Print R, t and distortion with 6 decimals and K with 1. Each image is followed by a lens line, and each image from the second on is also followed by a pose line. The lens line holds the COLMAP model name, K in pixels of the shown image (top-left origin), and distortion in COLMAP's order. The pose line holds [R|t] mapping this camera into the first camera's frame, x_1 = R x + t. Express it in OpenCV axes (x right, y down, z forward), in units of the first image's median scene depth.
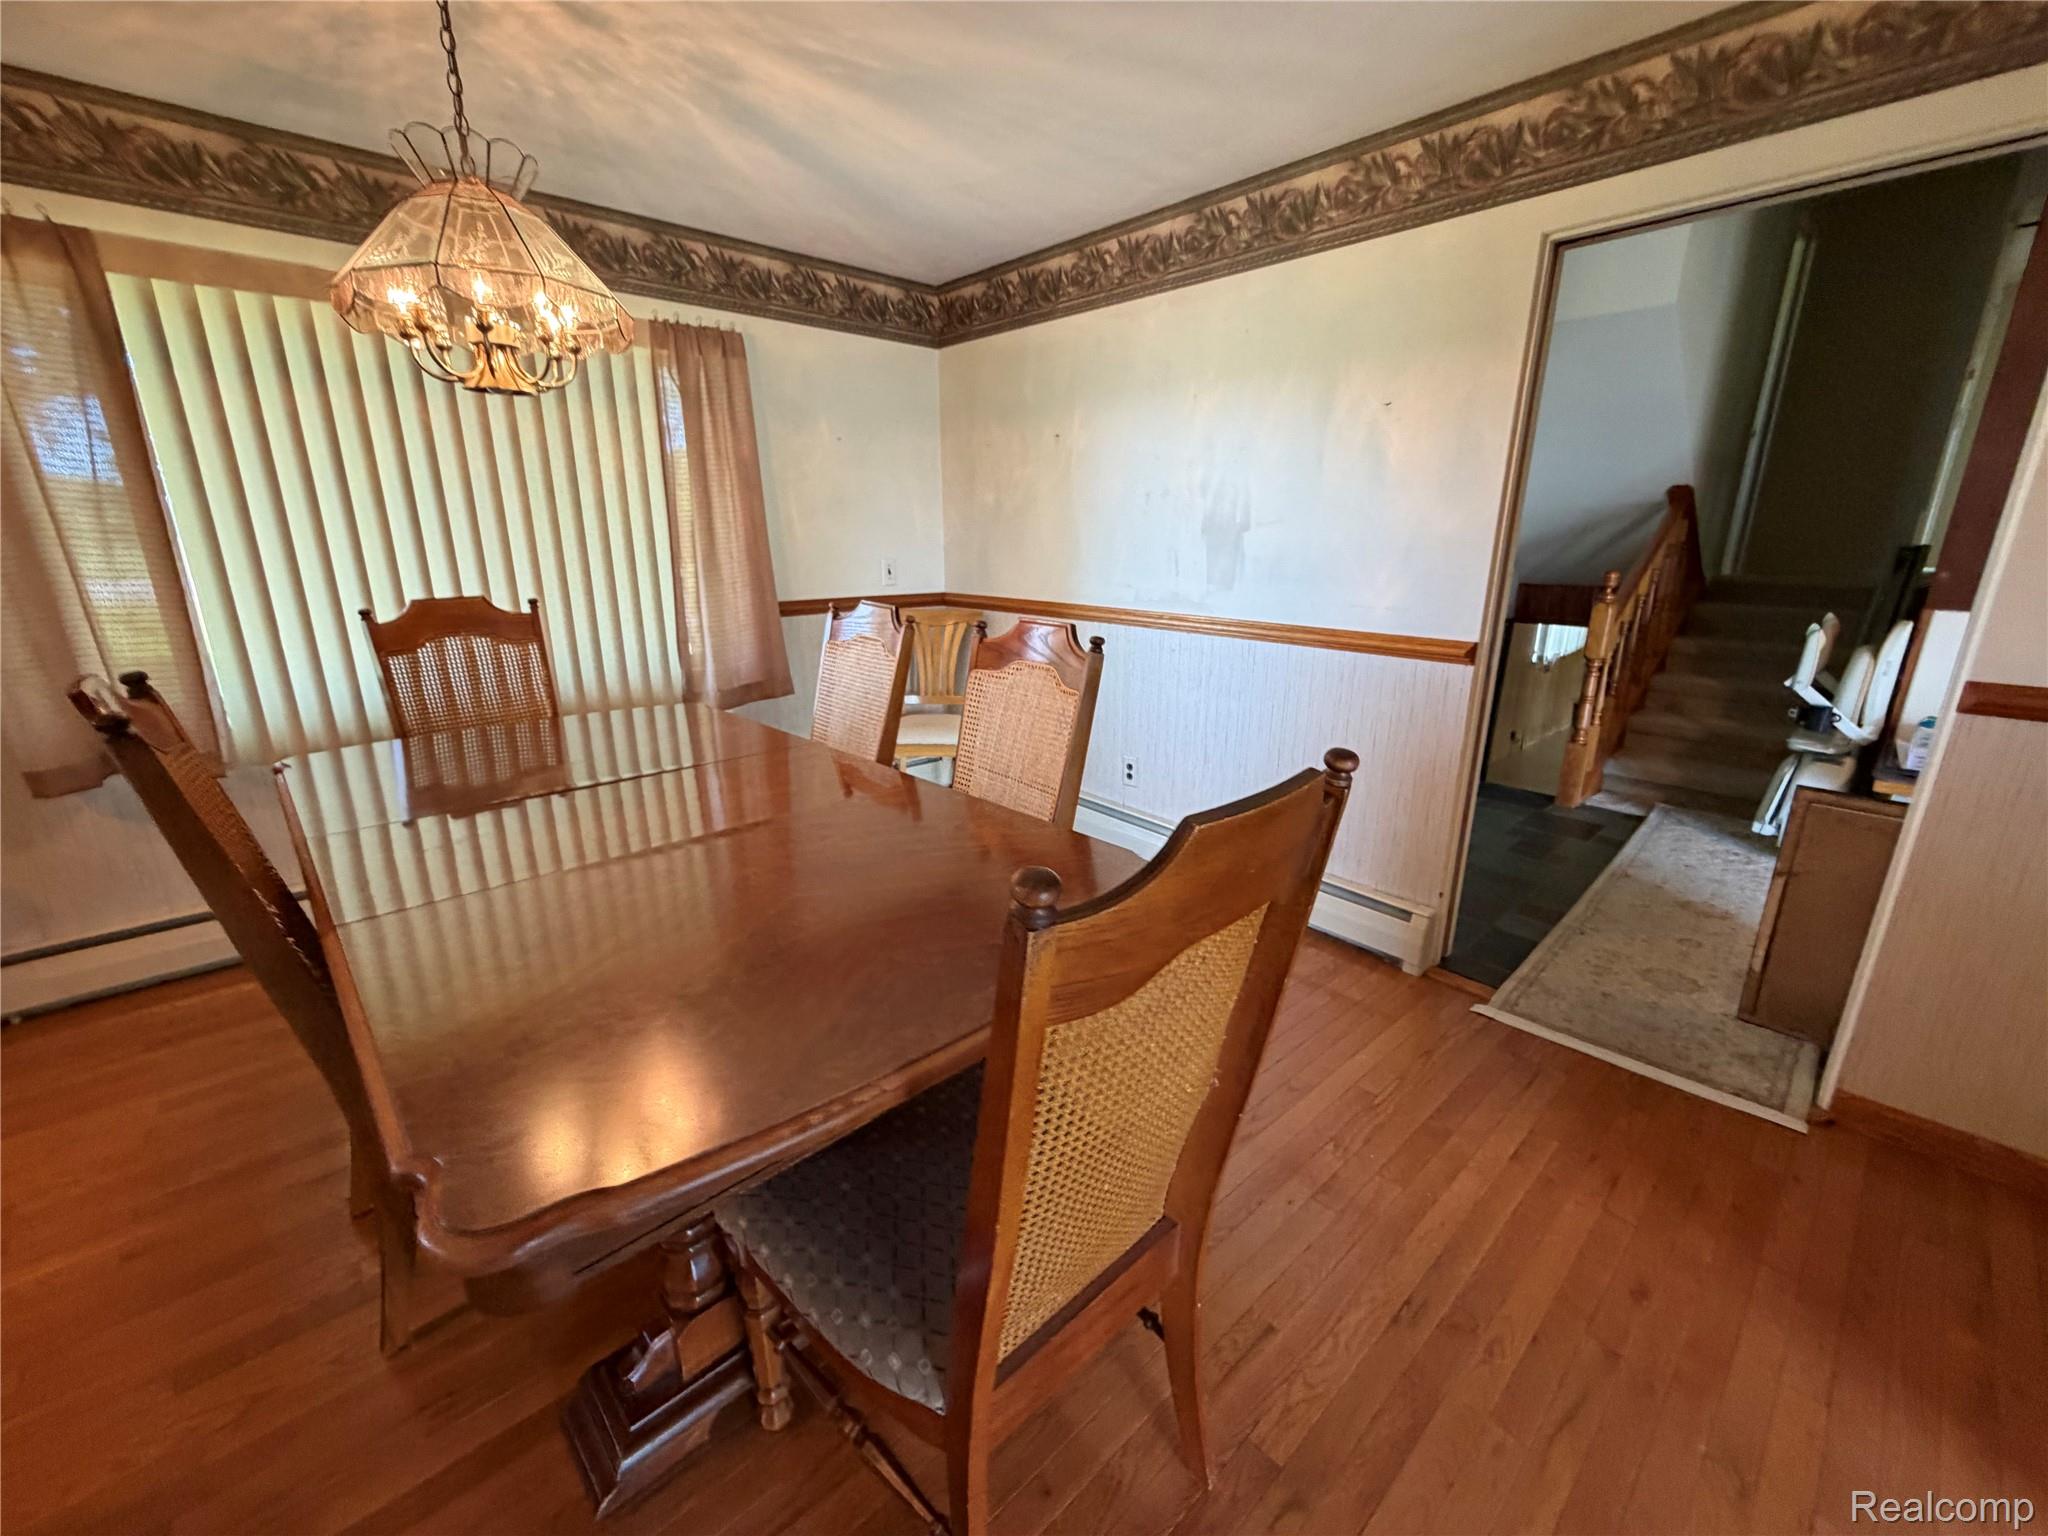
lens RADIAL K [[895.4, 0, 1031.4], [0, 895.4, 754.8], [0, 0, 1]] dist [0.012437, -0.000367]
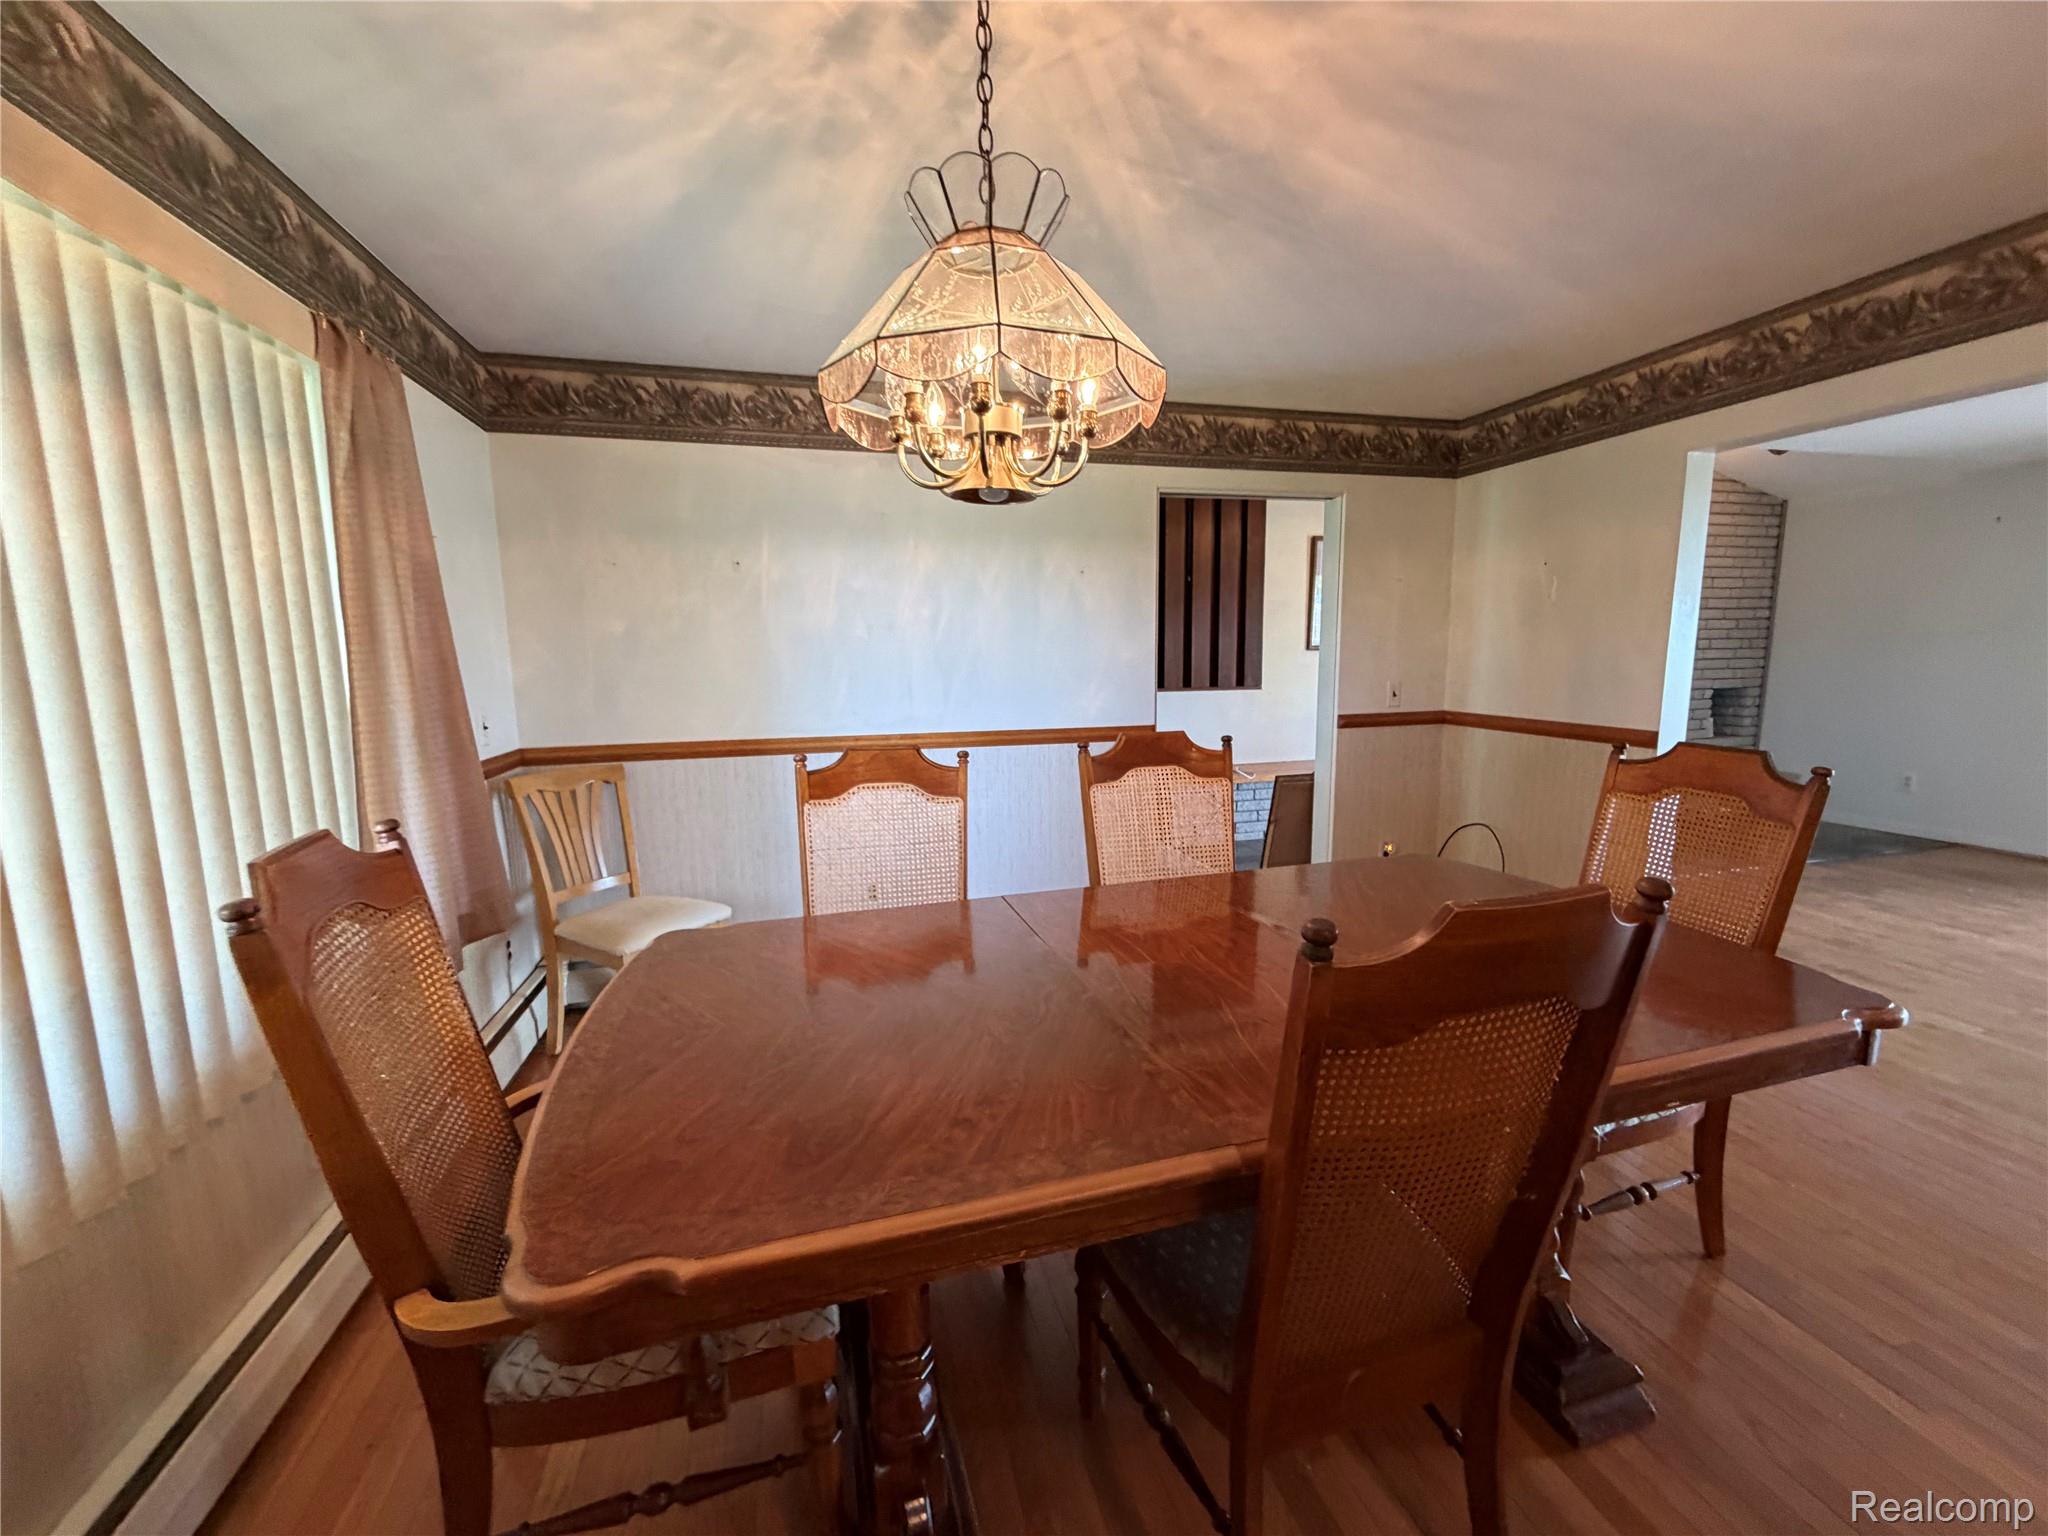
lens RADIAL K [[822.9, 0, 1038.2], [0, 822.9, 778.9], [0, 0, 1]] dist [0.013500, -0.000050]
pose [[0.871504, 0.063589, -0.486247, 0.346784], [-0.107920, 0.992118, -0.063682, -0.092456], [0.478365, 0.107975, 0.871498, 0.347219]]
